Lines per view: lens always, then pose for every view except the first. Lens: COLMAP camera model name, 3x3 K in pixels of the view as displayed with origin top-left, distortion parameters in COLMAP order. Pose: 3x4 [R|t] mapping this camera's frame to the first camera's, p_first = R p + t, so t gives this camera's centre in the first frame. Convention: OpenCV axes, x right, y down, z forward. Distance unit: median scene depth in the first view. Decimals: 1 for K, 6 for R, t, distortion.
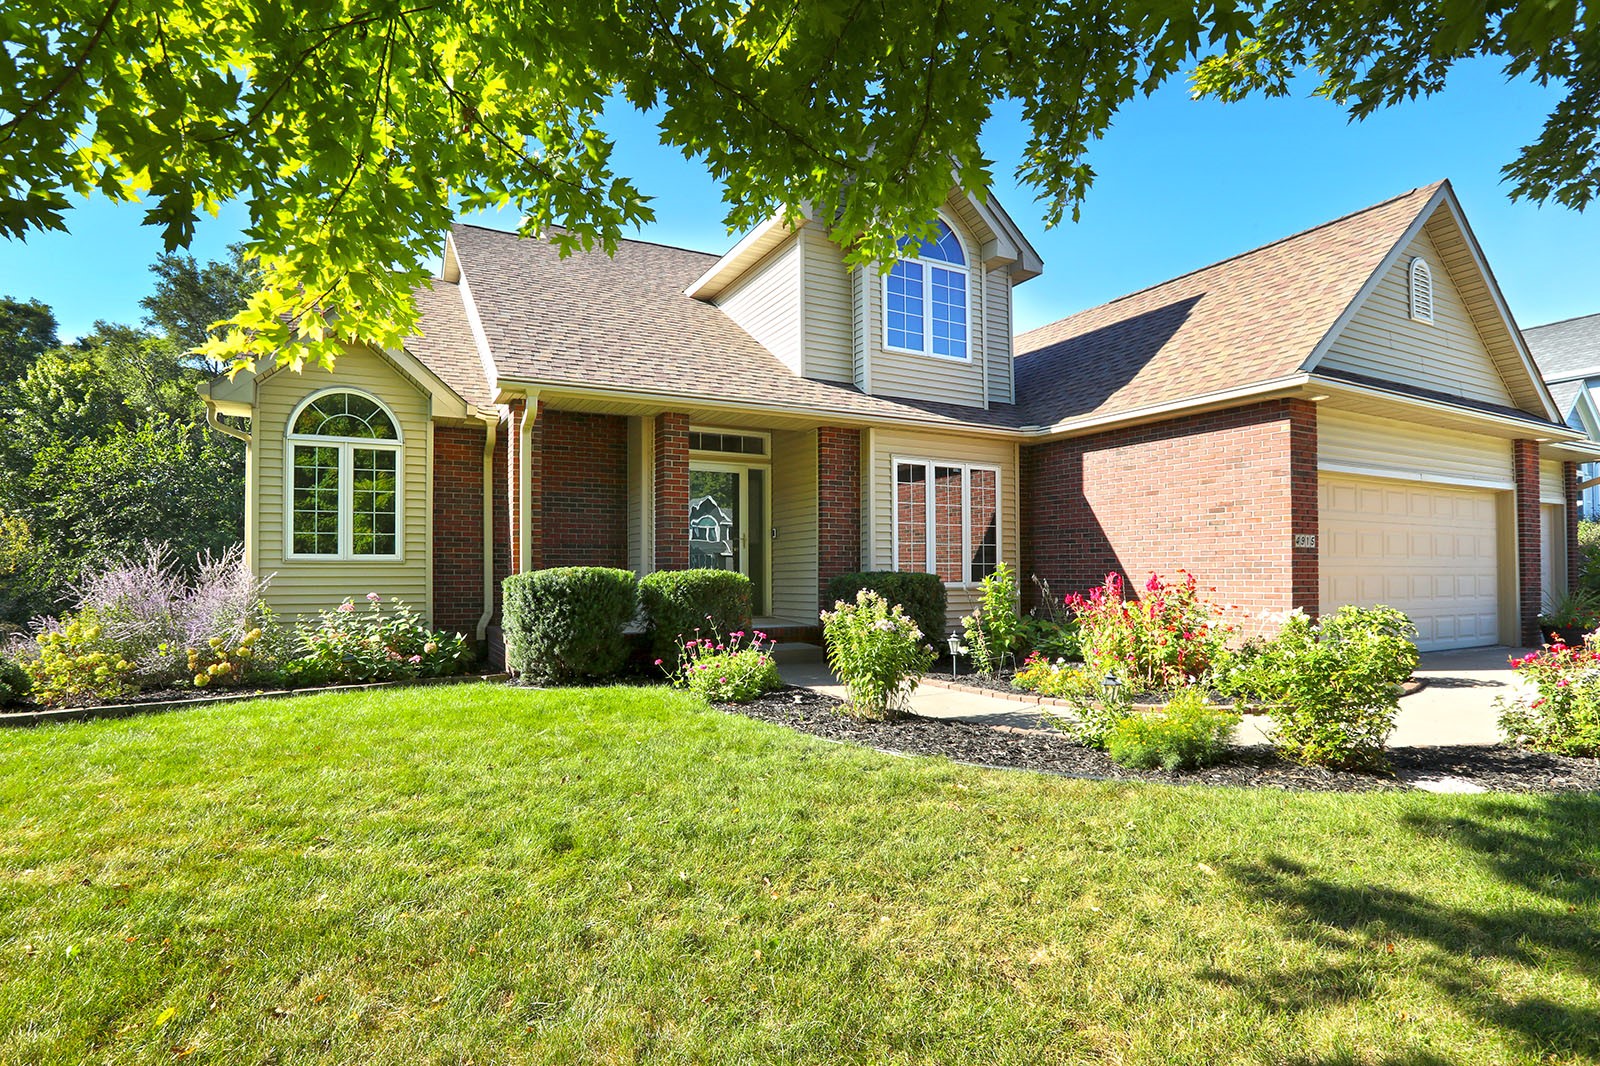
lens RADIAL K [[728.3, 0, 800.0], [0, 728.3, 533.0], [0, 0, 1]] dist [0.000753, 0.000450]
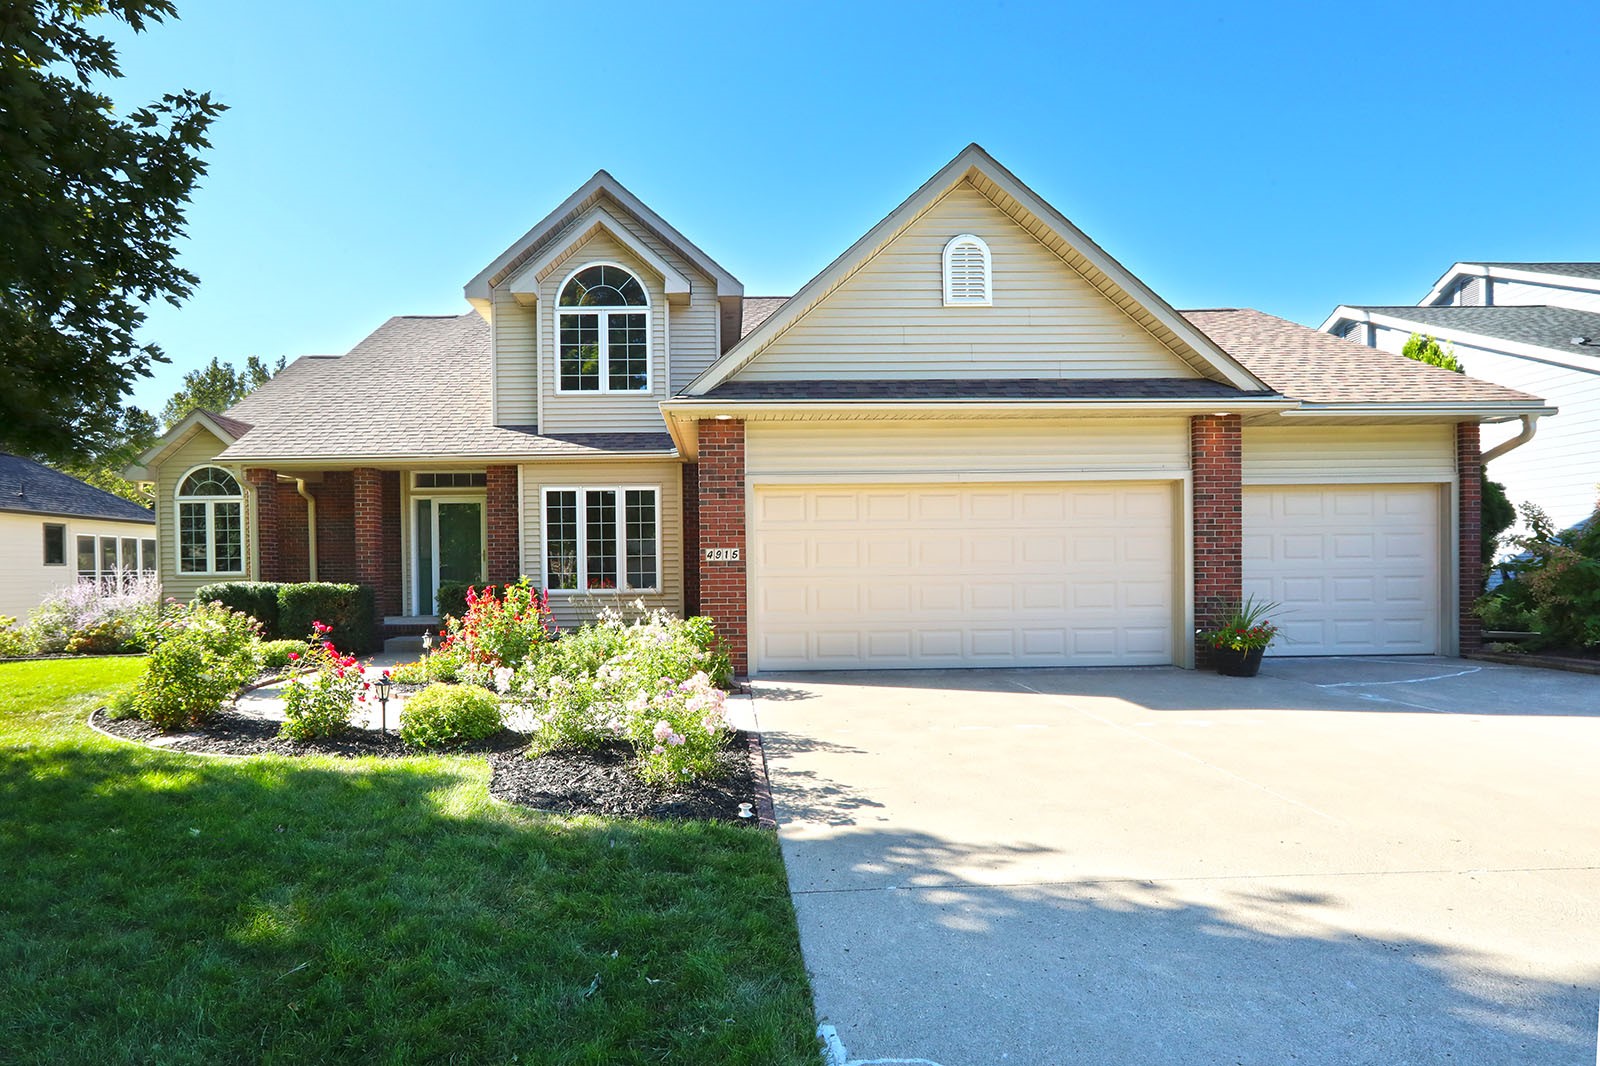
lens RADIAL K [[728.3, 0, 800.0], [0, 728.3, 533.0], [0, 0, 1]] dist [0.000753, 0.000450]
pose [[0.905153, -0.029489, -0.424062, 0.998694], [0.036656, 0.999290, 0.008753, -0.021161], [0.423503, -0.023467, 0.905591, 0.080320]]
